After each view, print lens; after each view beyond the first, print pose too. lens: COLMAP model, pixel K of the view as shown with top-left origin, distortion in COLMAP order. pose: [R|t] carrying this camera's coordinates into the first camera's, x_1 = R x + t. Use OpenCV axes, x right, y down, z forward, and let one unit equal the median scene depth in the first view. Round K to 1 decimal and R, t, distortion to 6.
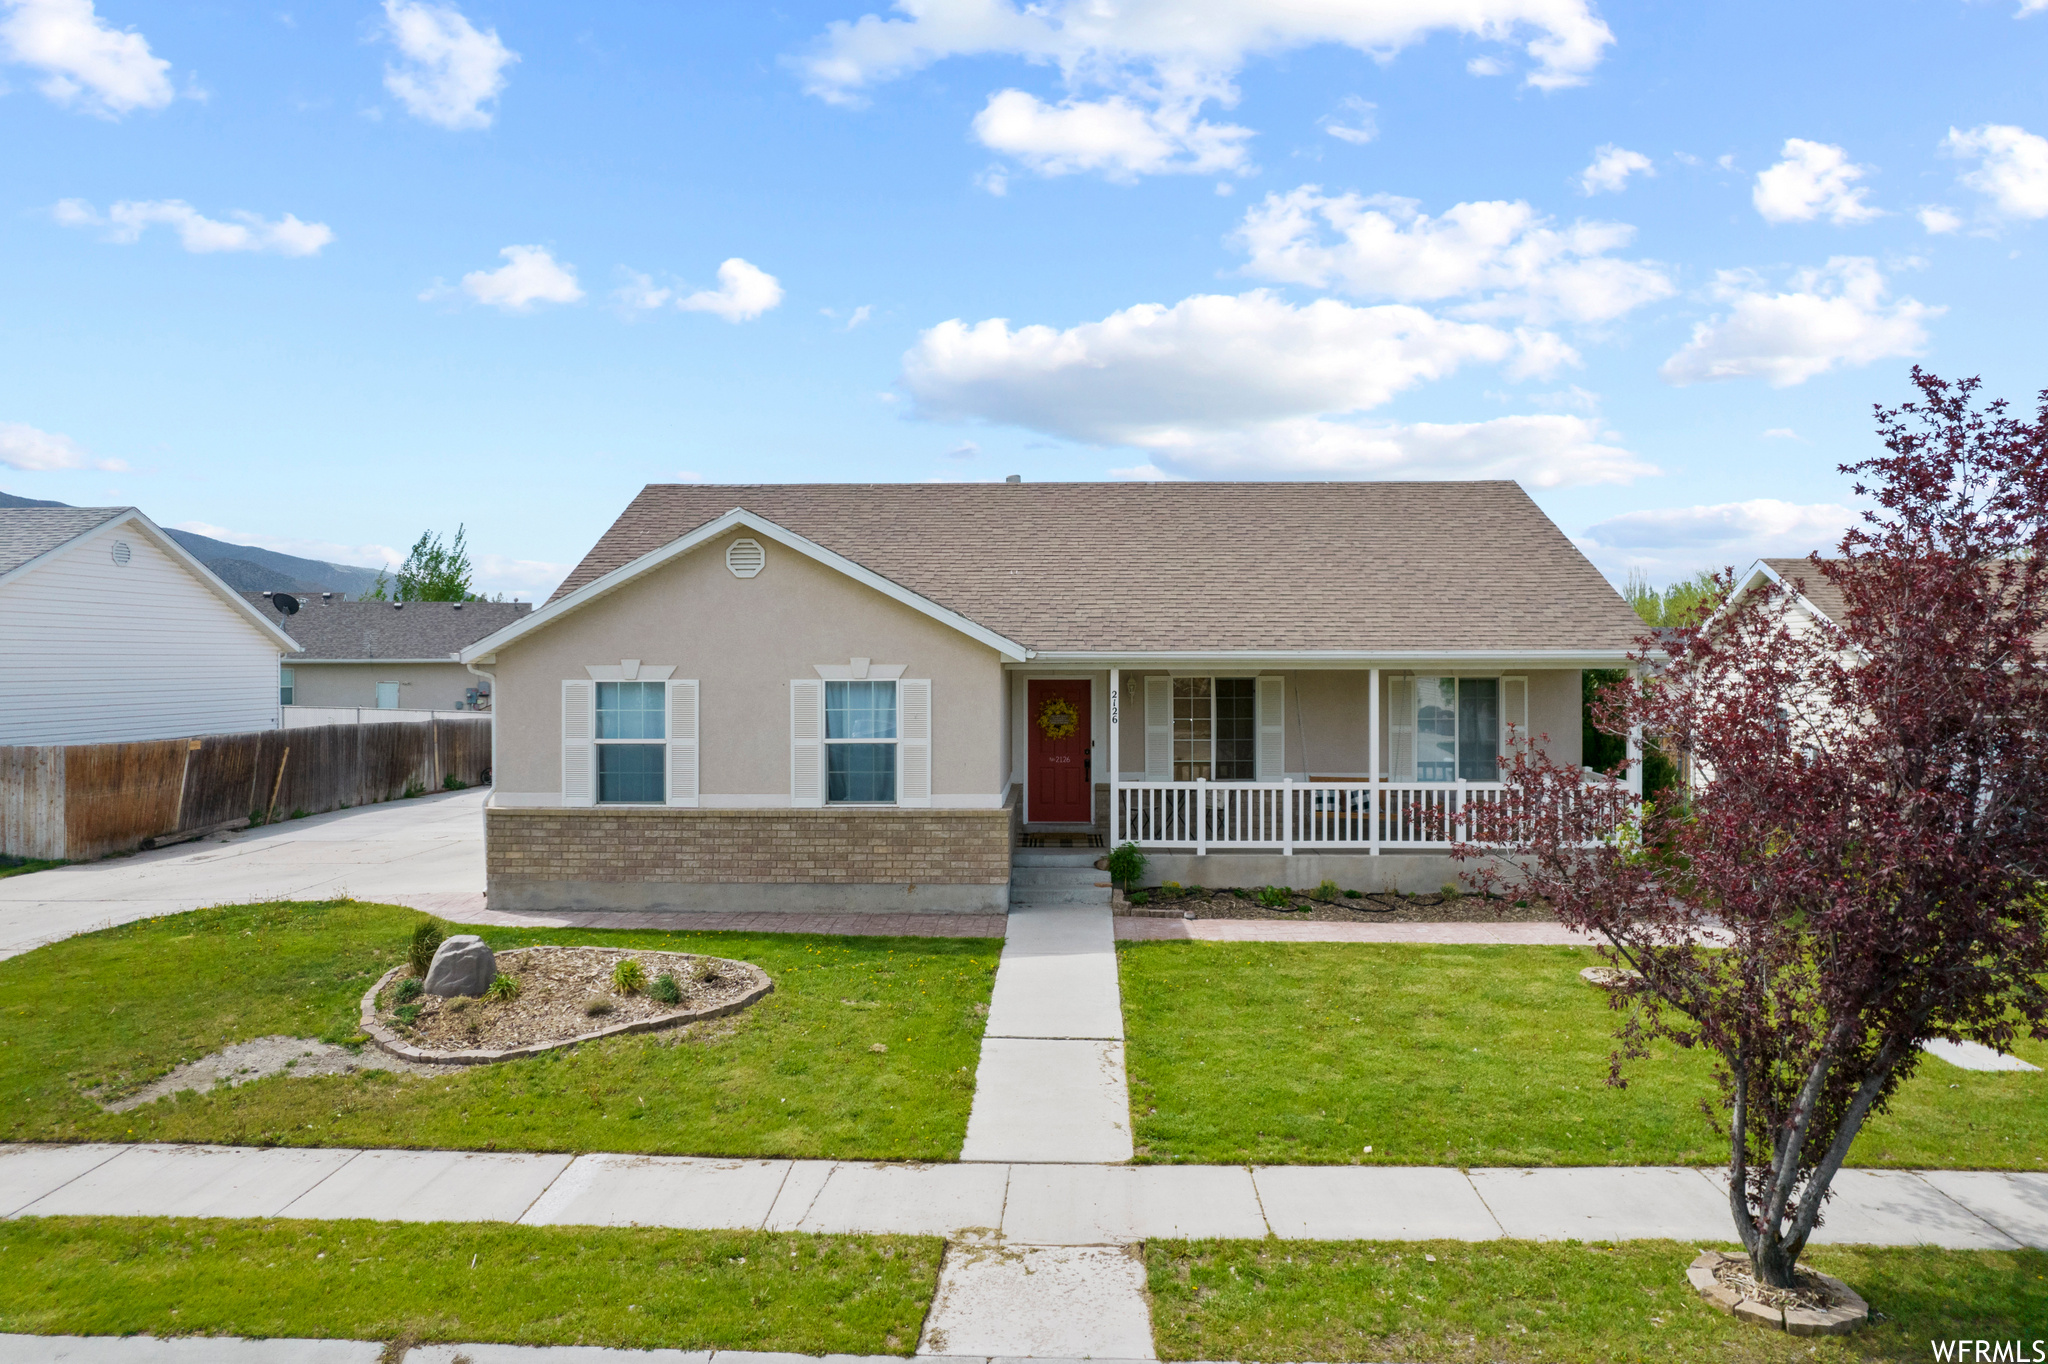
lens RADIAL K [[1330.6, 0, 1034.1], [0, 1330.6, 677.2], [0, 0, 1]] dist [-0.072347, 0.070556]
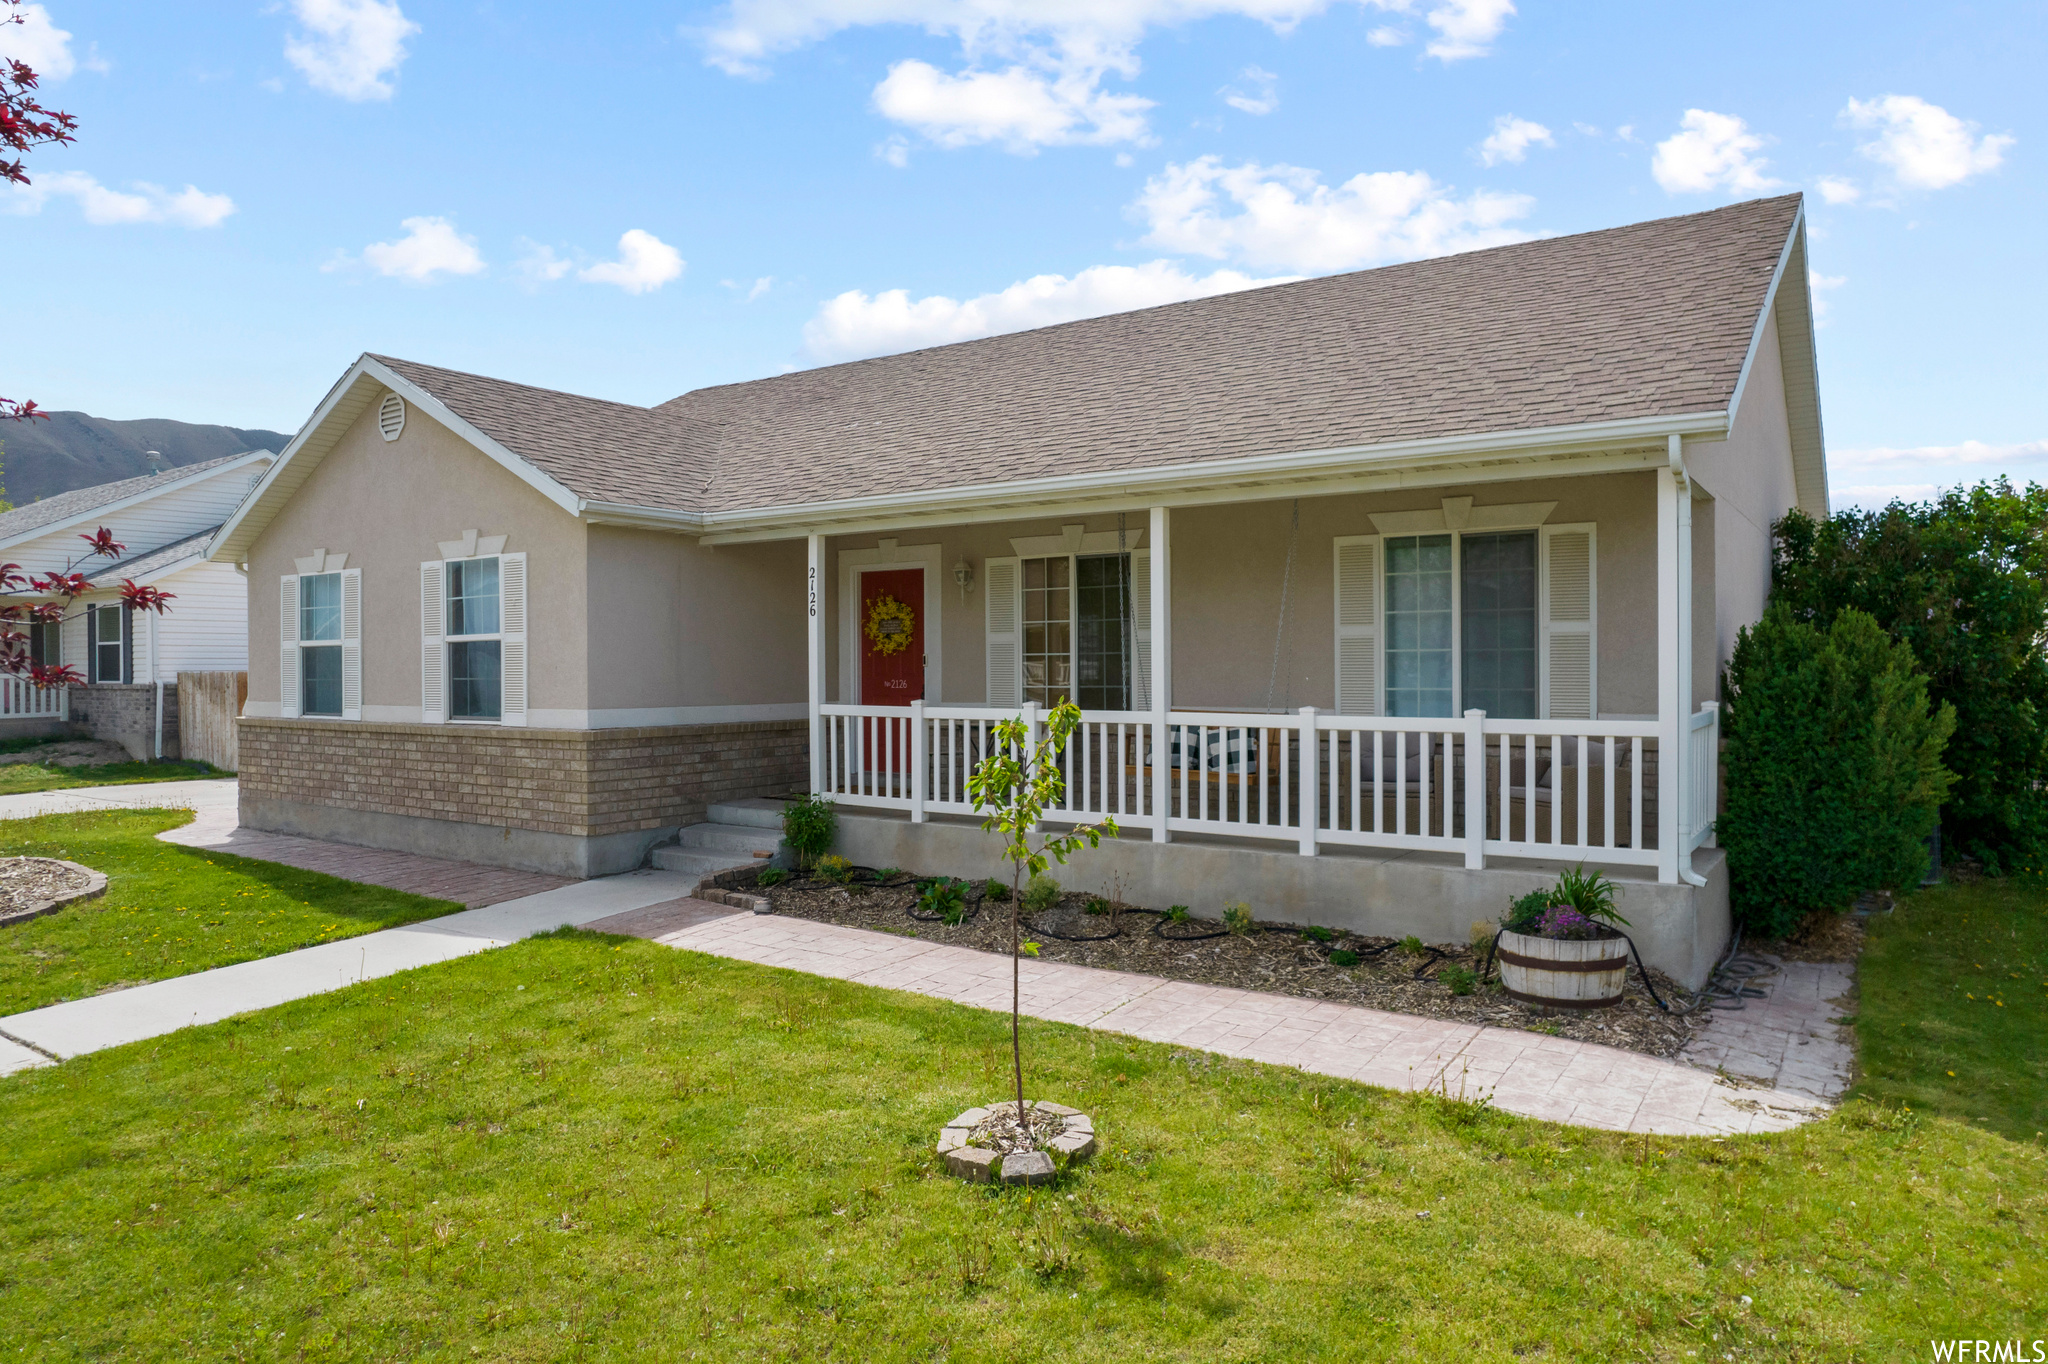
lens RADIAL K [[1306.7, 0, 1024.0], [0, 1306.7, 682.0], [0, 0, 1]] dist [-0.033832, -0.000778]
pose [[0.836157, 0.004548, -0.548472, 0.511344], [-0.003200, 0.999989, 0.003413, 0.065419], [0.548481, -0.001099, 0.836162, 0.510630]]
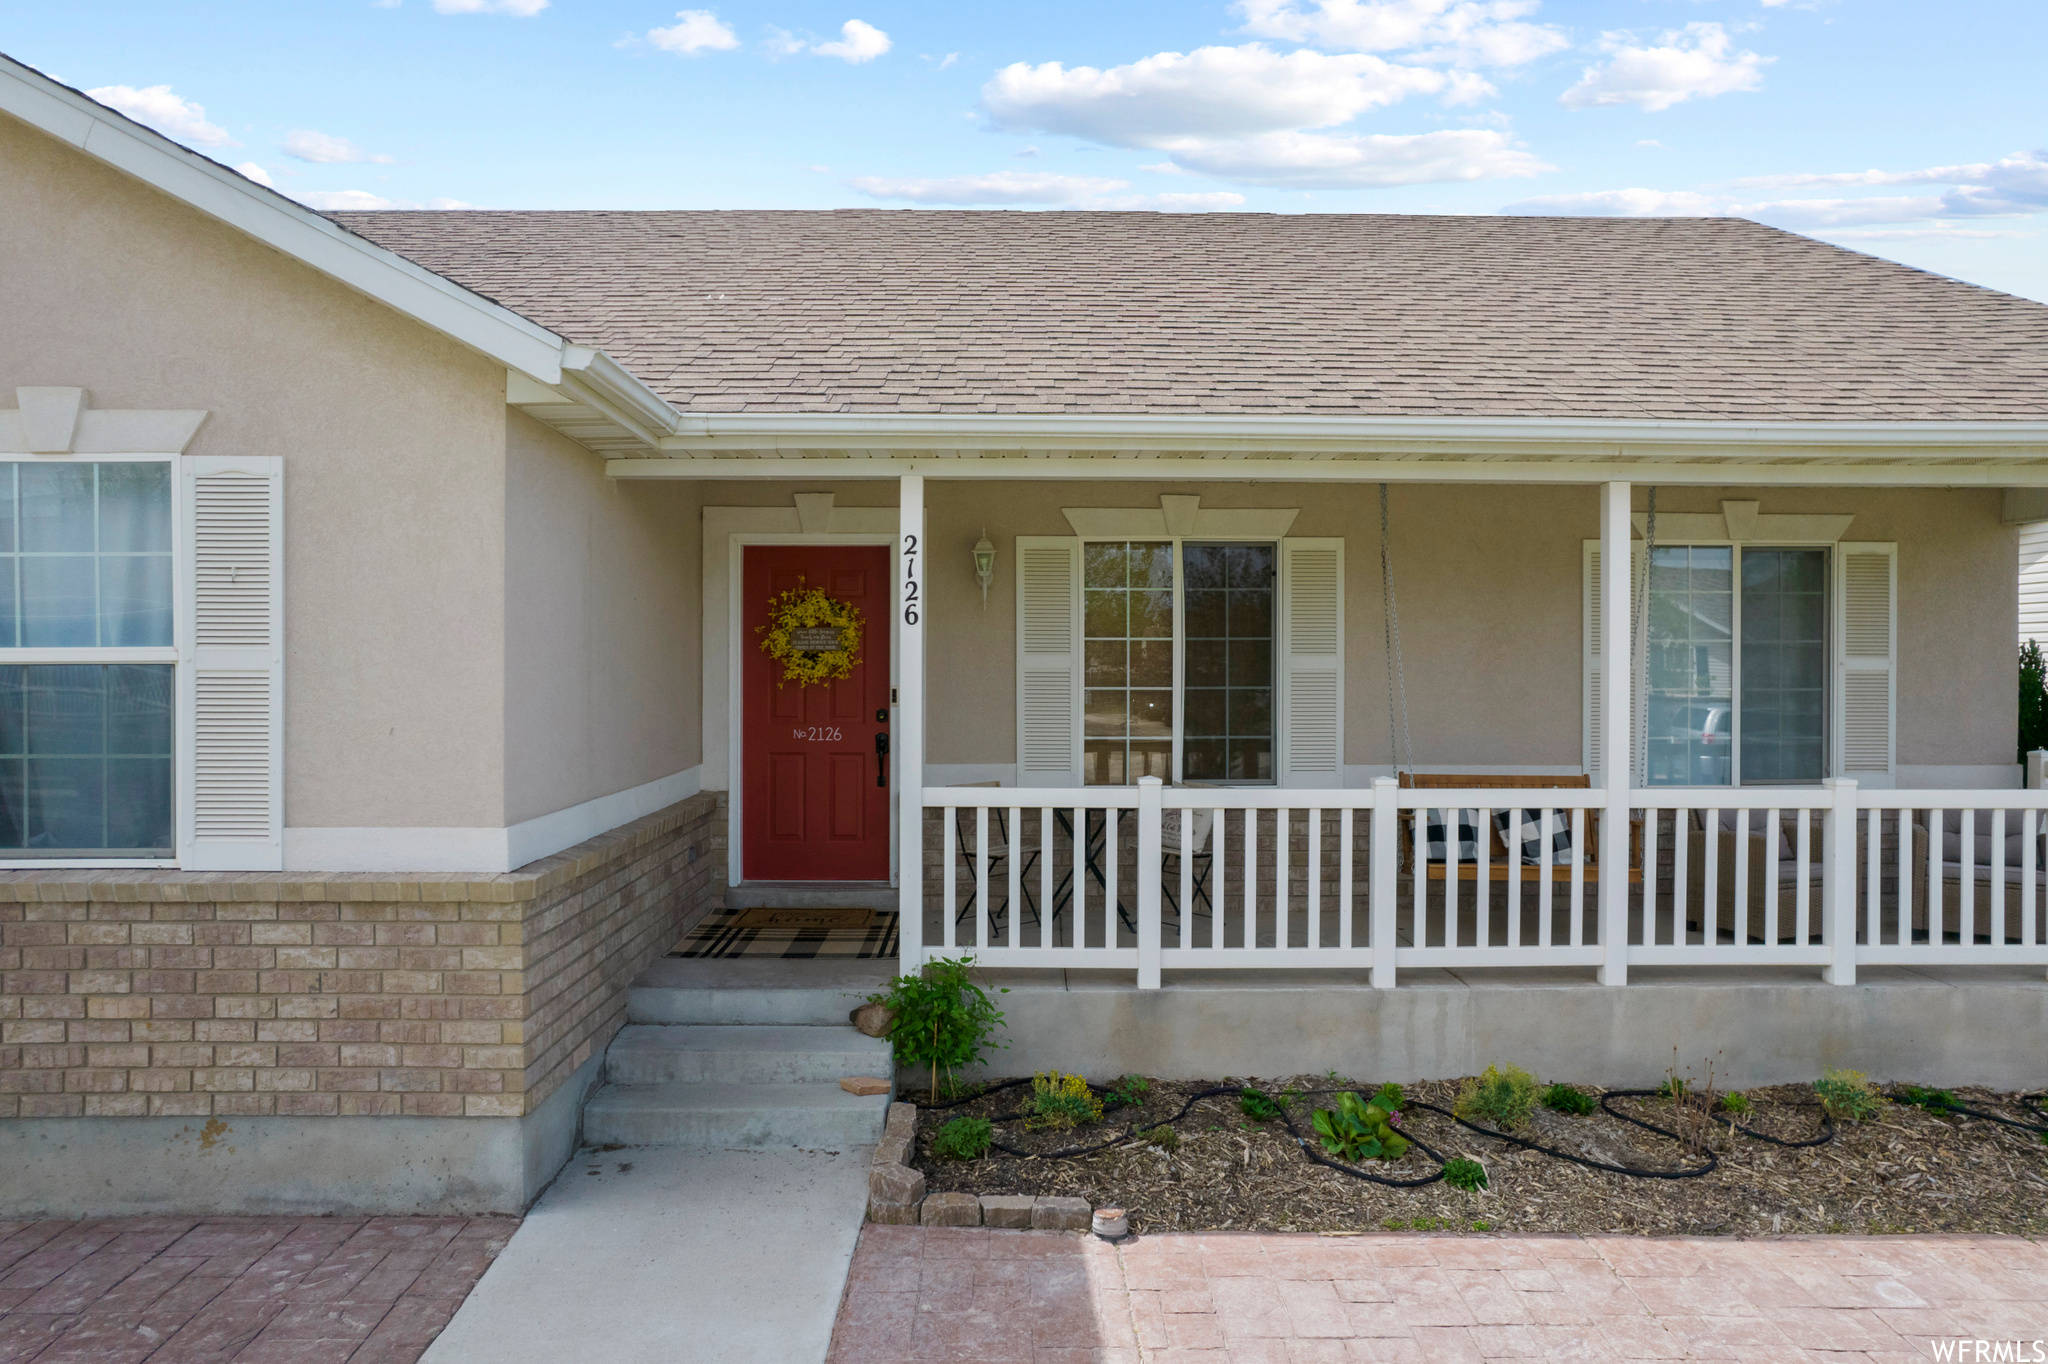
lens RADIAL K [[1330.6, 0, 1034.1], [0, 1330.6, 677.2], [0, 0, 1]] dist [-0.072347, 0.070556]
pose [[0.999227, 0.002933, 0.039197, 0.080212], [-0.002866, 0.999994, -0.001771, 0.049485], [-0.039202, 0.001657, 0.999230, 0.640236]]
